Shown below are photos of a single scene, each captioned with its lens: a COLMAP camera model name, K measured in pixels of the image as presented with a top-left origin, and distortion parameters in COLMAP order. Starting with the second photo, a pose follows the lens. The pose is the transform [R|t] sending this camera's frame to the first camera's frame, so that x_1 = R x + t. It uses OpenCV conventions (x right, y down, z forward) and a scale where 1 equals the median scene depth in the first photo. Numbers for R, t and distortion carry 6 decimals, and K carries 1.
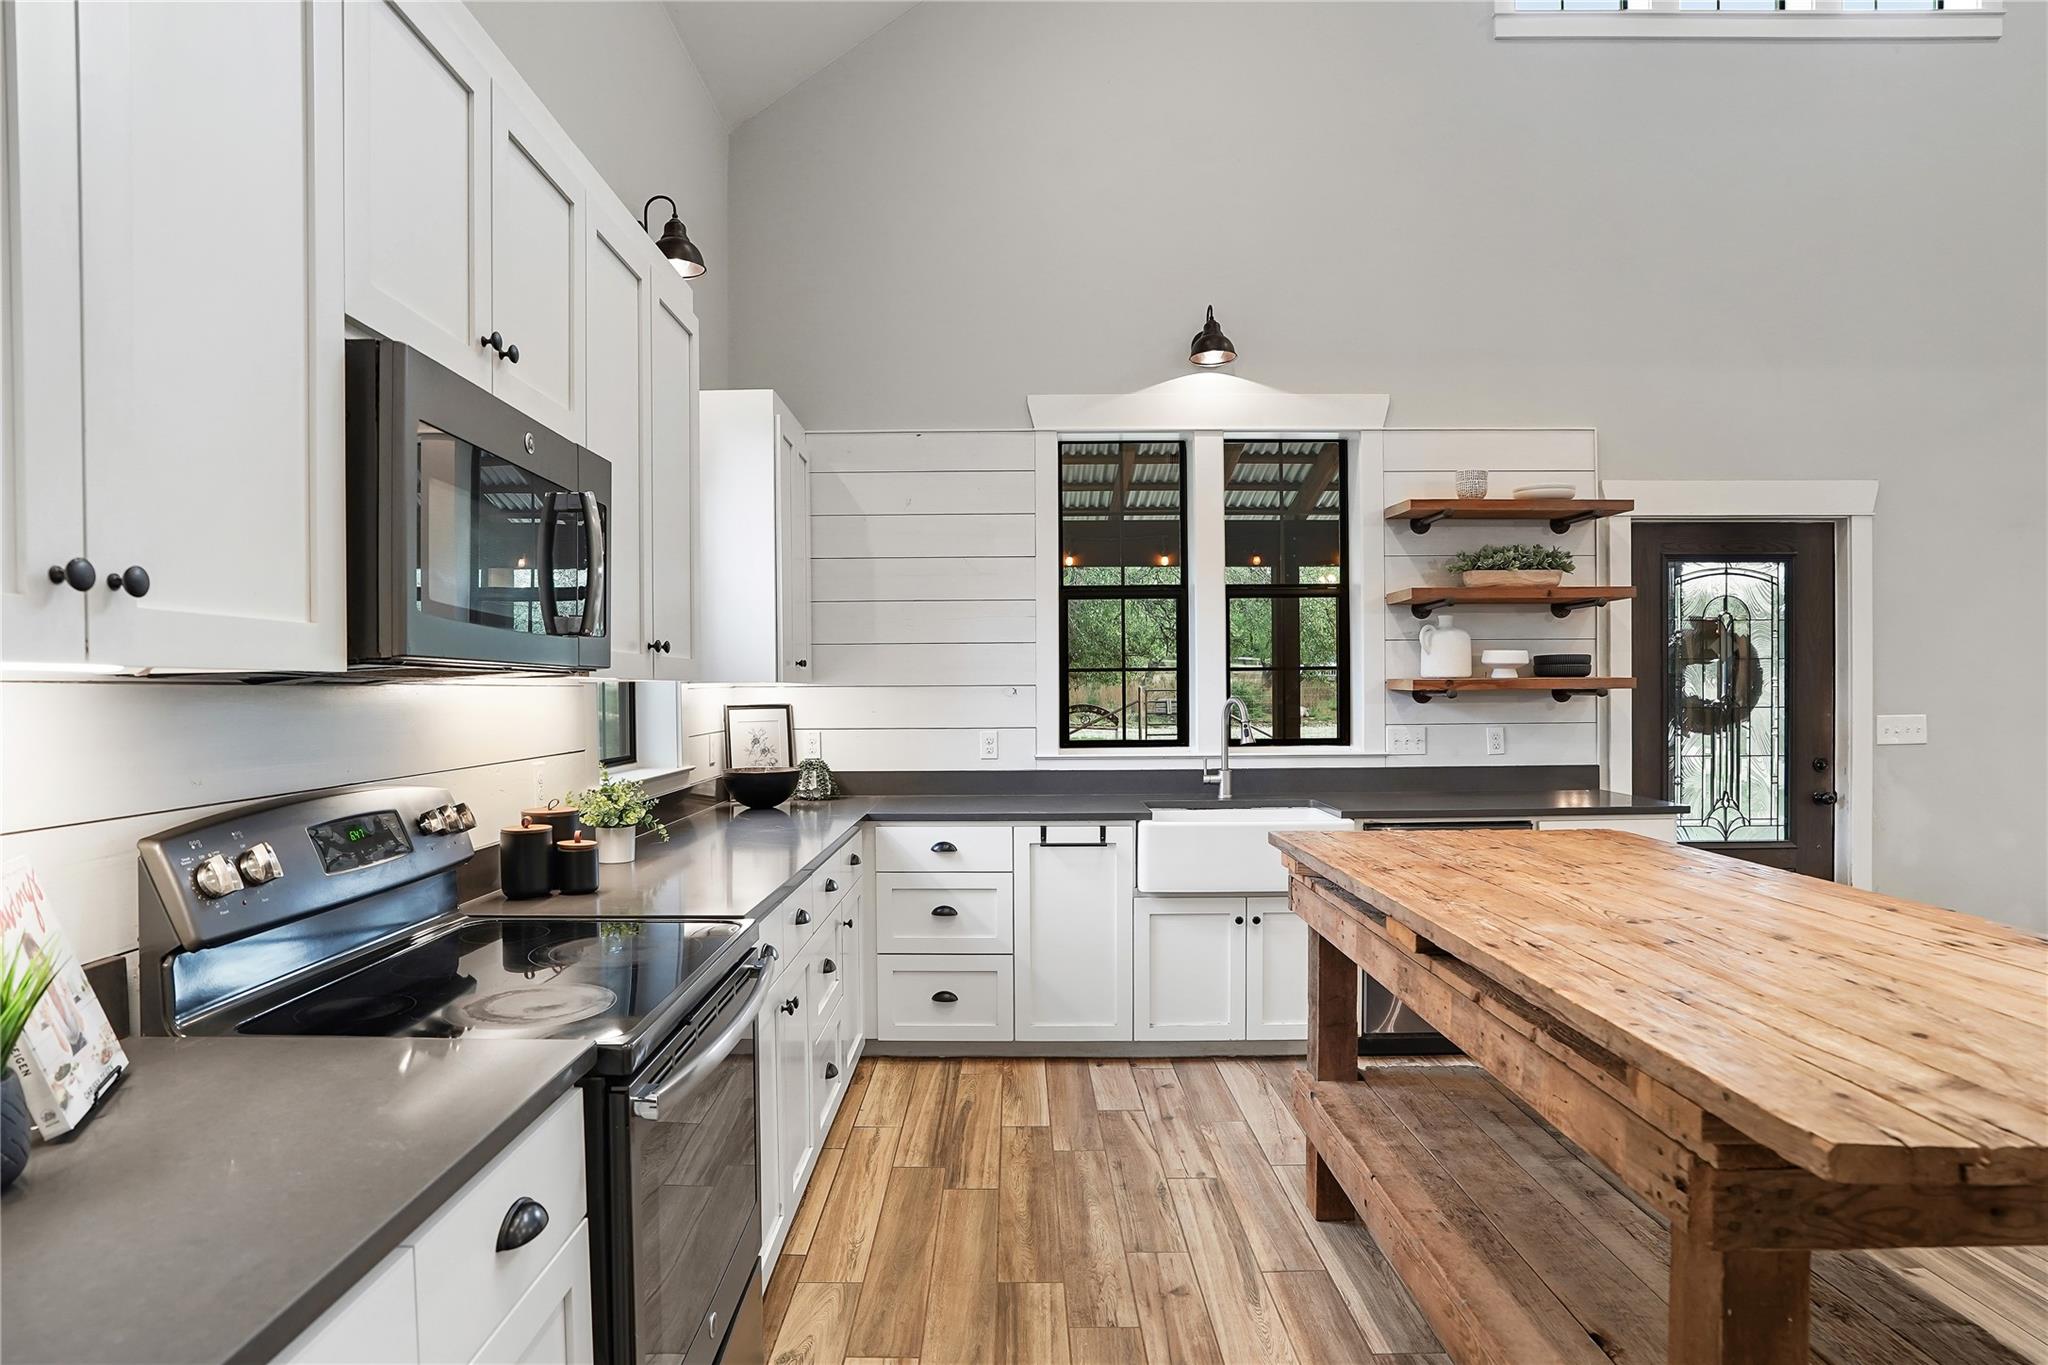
lens RADIAL K [[1214.3, 0, 1040.3], [0, 1214.3, 672.1], [0, 0, 1]] dist [0.001722, 0.001157]
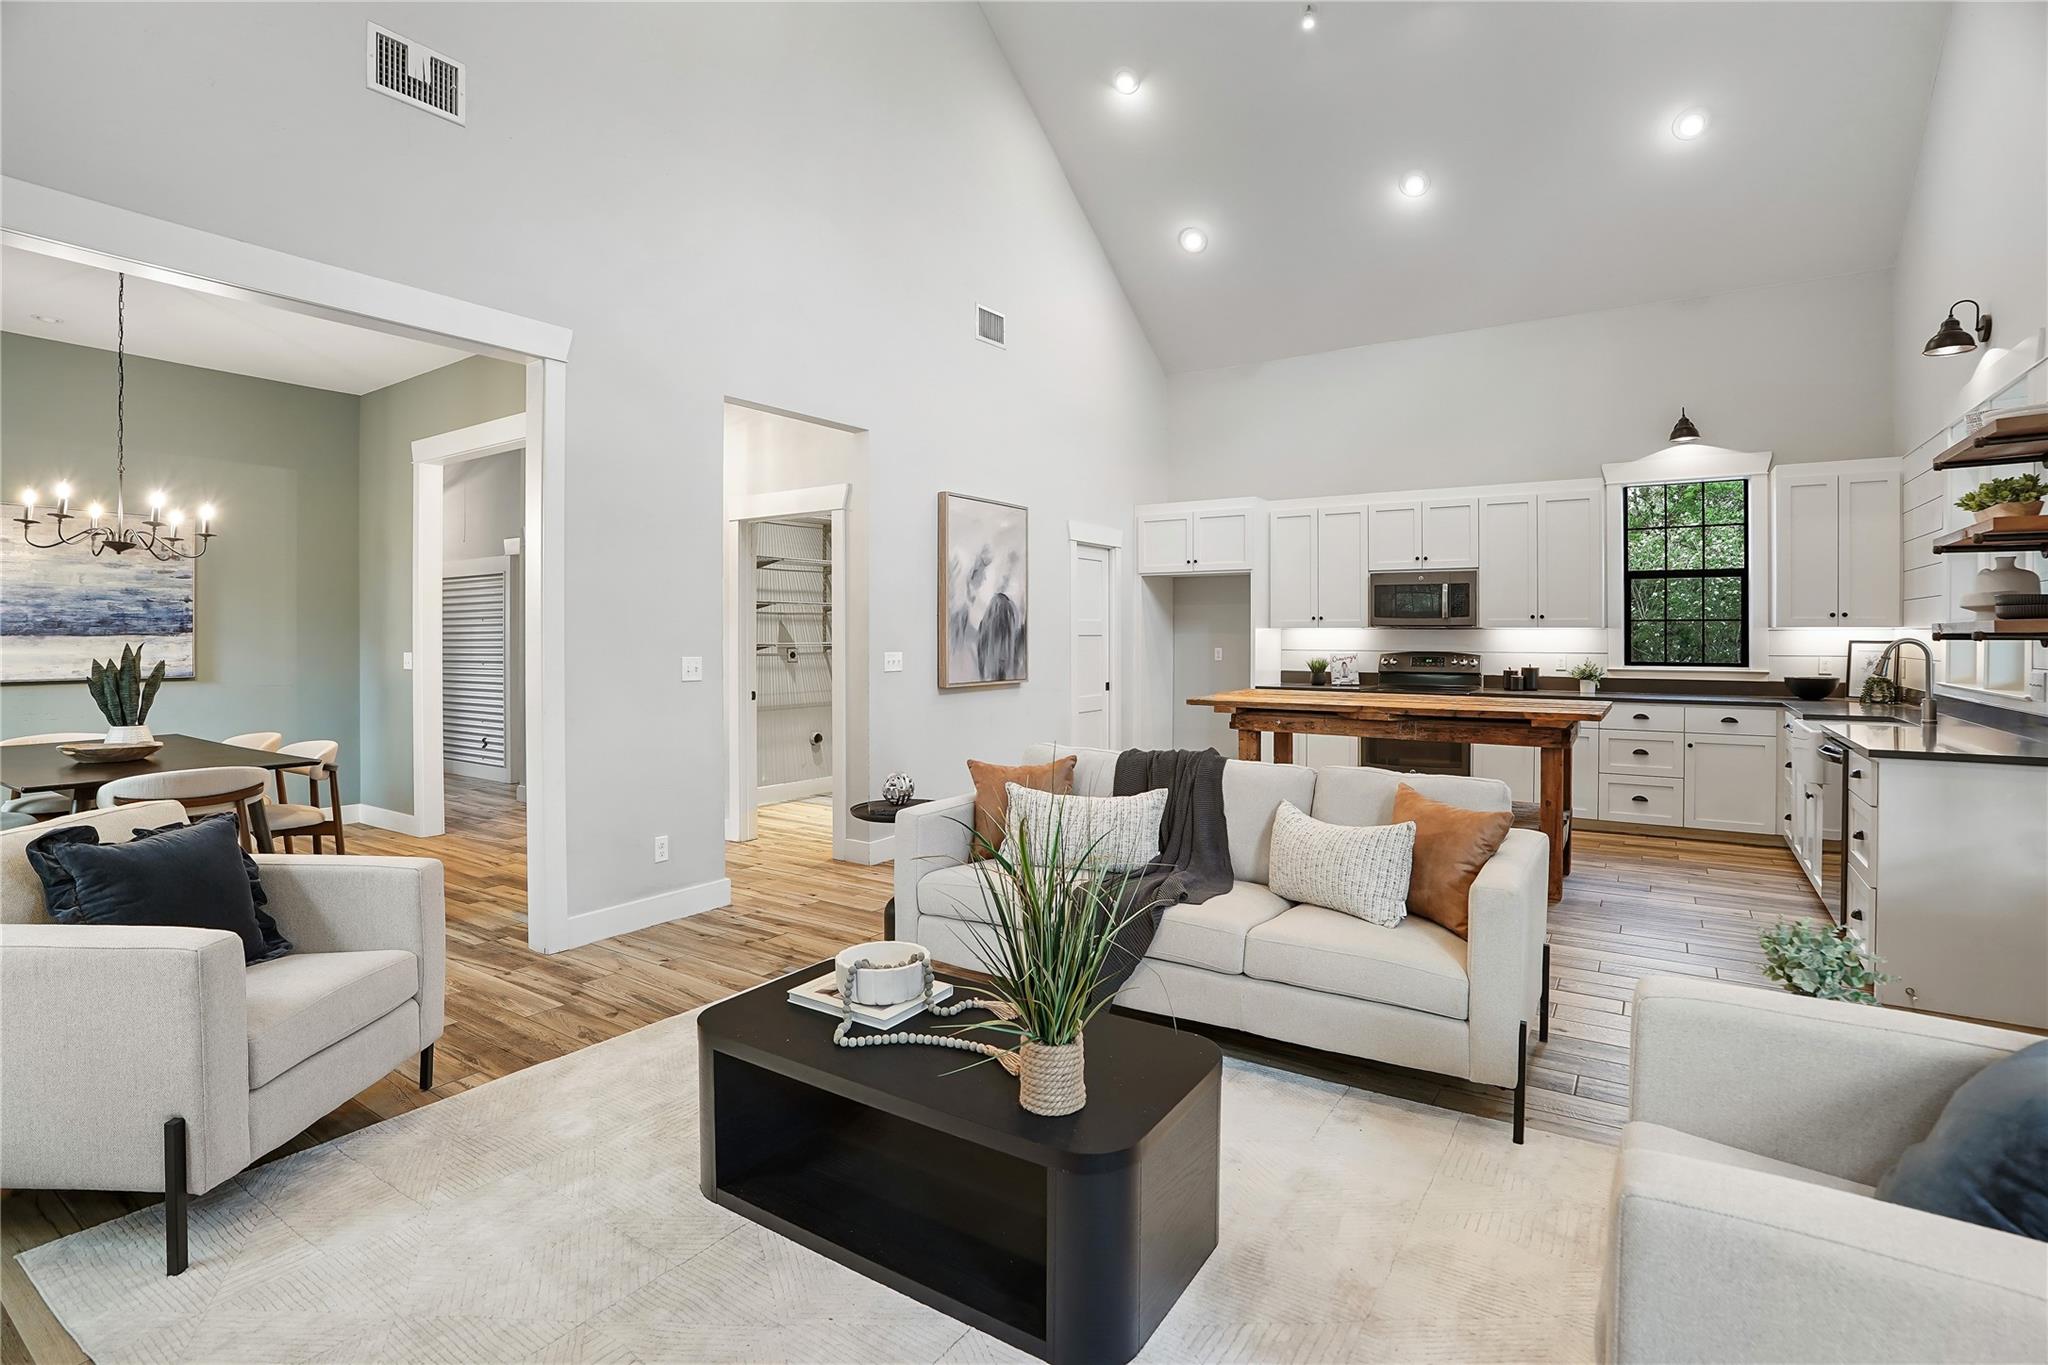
lens RADIAL K [[974.1, 0, 1029.8], [0, 974.1, 633.4], [0, 0, 1]] dist [-0.038684, 0.007150]
pose [[-0.555181, 0.006485, -0.831704, 1.363497], [0.010072, 0.999949, 0.001073, 0.005190], [0.831668, -0.007781, -0.555218, 0.744291]]
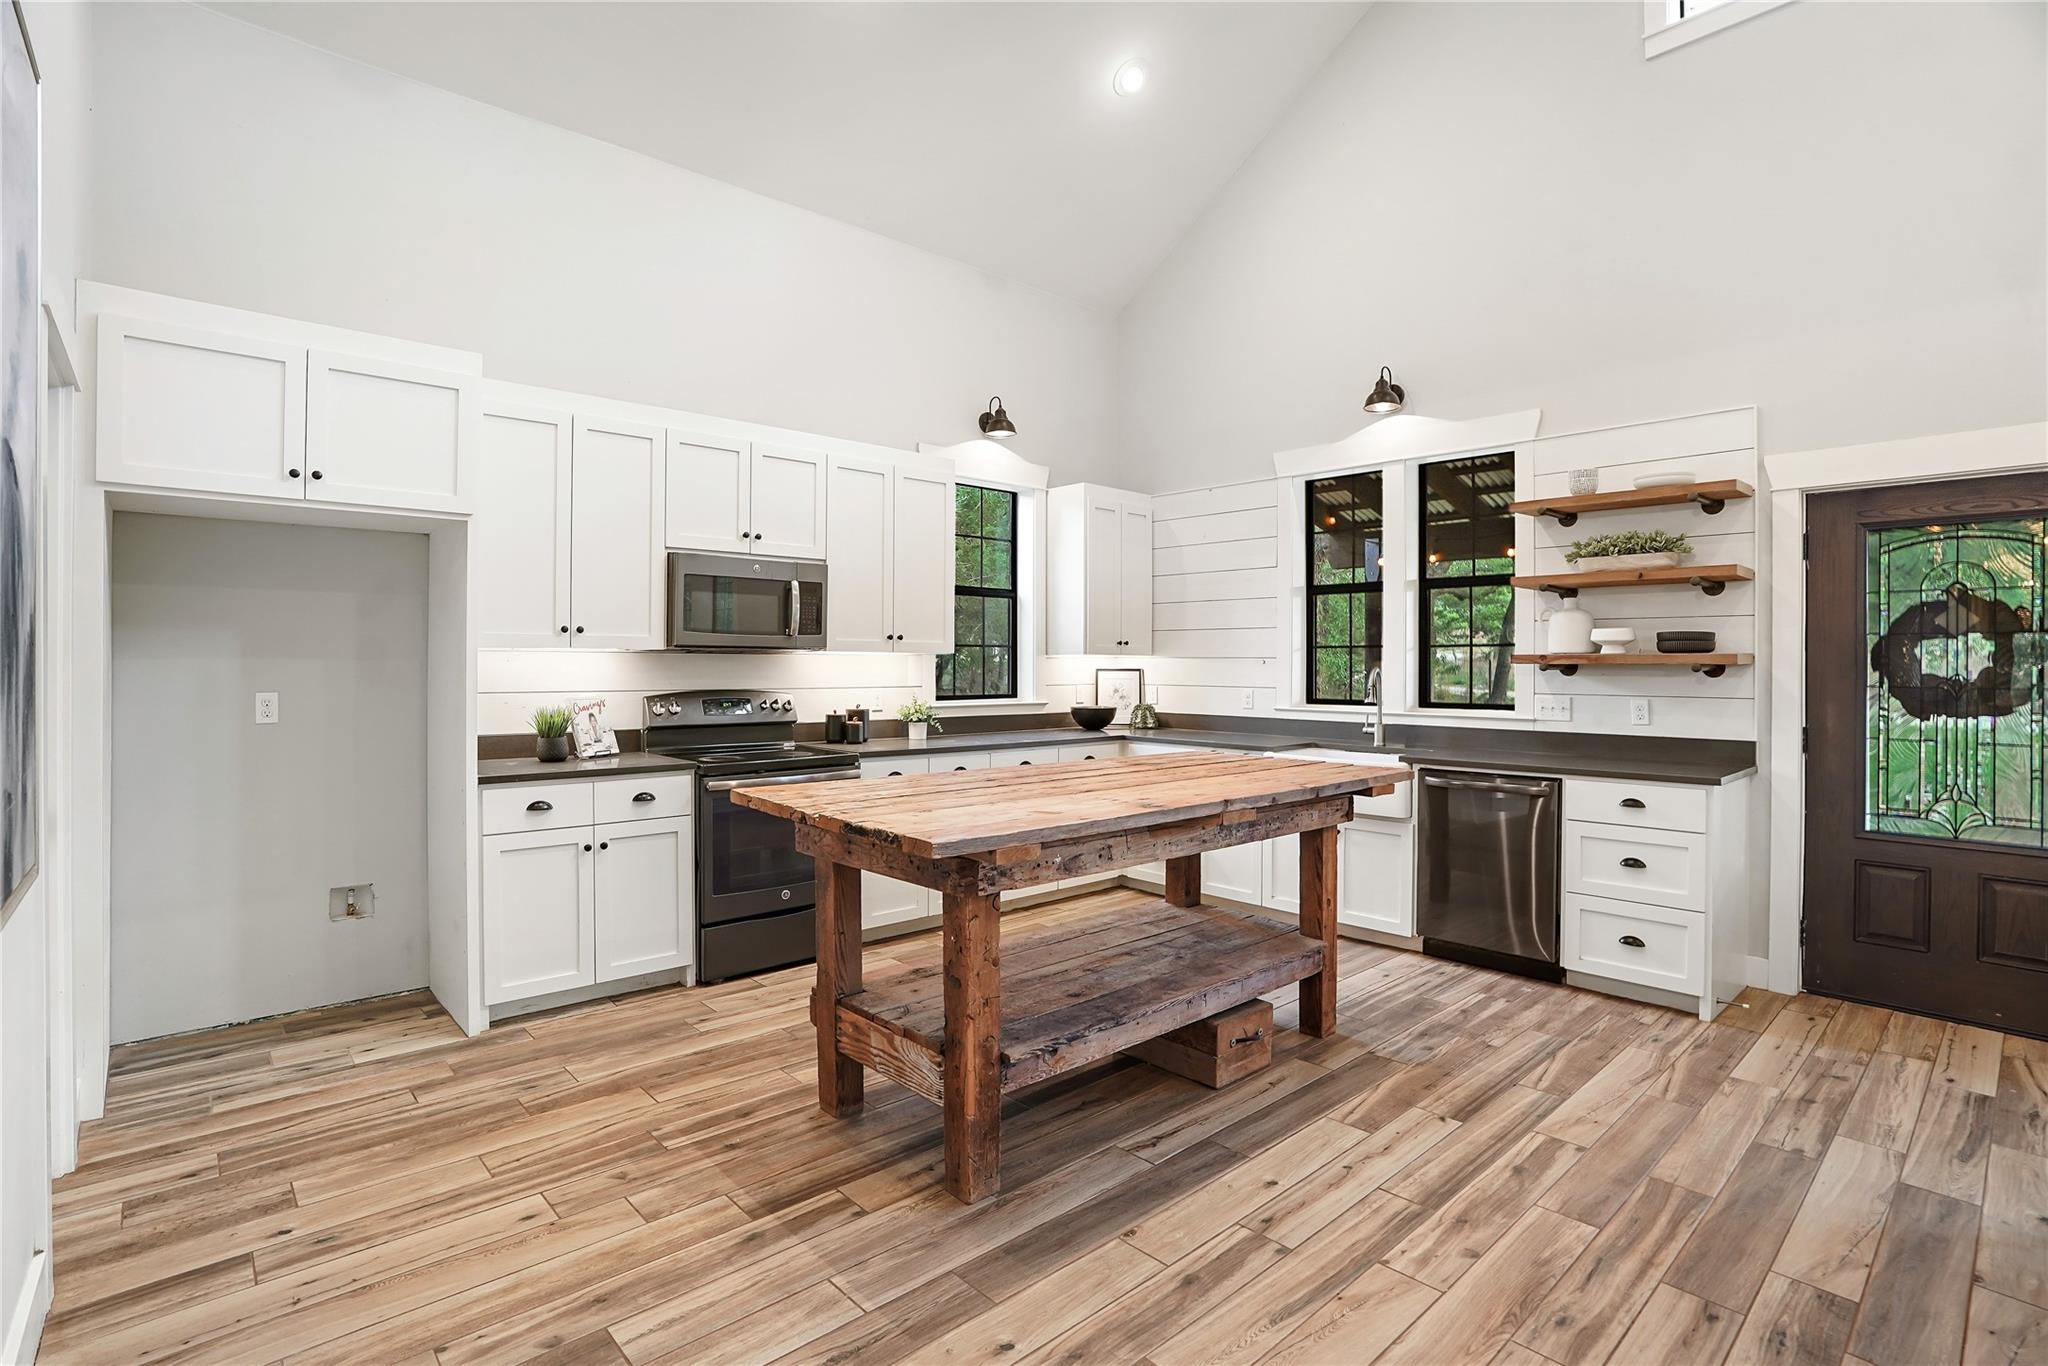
lens RADIAL K [[974.1, 0, 1019.0], [0, 974.1, 667.6], [0, 0, 1]] dist [-0.038684, 0.007150]
pose [[0.662111, 0.014330, -0.749269, 0.643834], [-0.002613, 0.999855, 0.016813, 0.003692], [0.749402, -0.009174, 0.662052, 0.023670]]
